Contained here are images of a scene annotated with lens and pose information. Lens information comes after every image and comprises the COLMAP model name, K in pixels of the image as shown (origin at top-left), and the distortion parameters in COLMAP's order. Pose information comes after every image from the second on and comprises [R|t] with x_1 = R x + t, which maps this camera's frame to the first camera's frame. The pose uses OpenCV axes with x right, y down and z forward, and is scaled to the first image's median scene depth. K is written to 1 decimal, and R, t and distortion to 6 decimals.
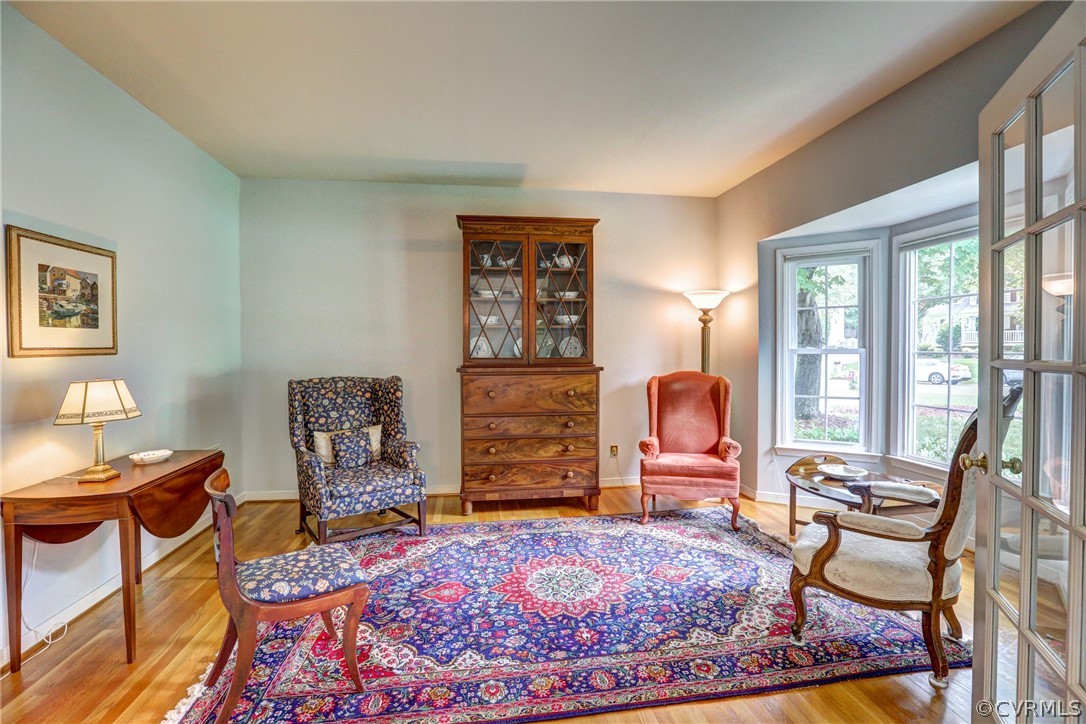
lens RADIAL K [[491.9, 0, 543.9], [0, 491.9, 359.1], [0, 0, 1]] dist [-0.049214, 0.020585]
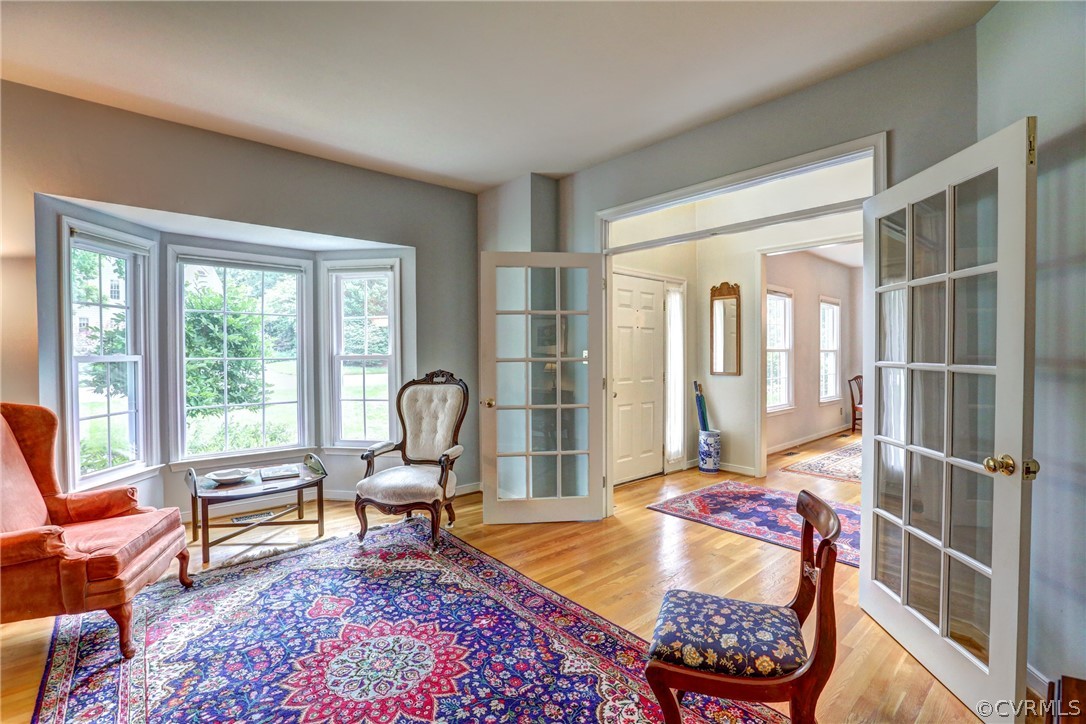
lens RADIAL K [[491.9, 0, 543.9], [0, 491.9, 359.1], [0, 0, 1]] dist [-0.049214, 0.020585]
pose [[-0.537281, -0.000781, 0.843403, -0.872115], [0.022603, 0.999627, 0.015324, -0.019029], [-0.843100, 0.027297, -0.537063, 1.432703]]
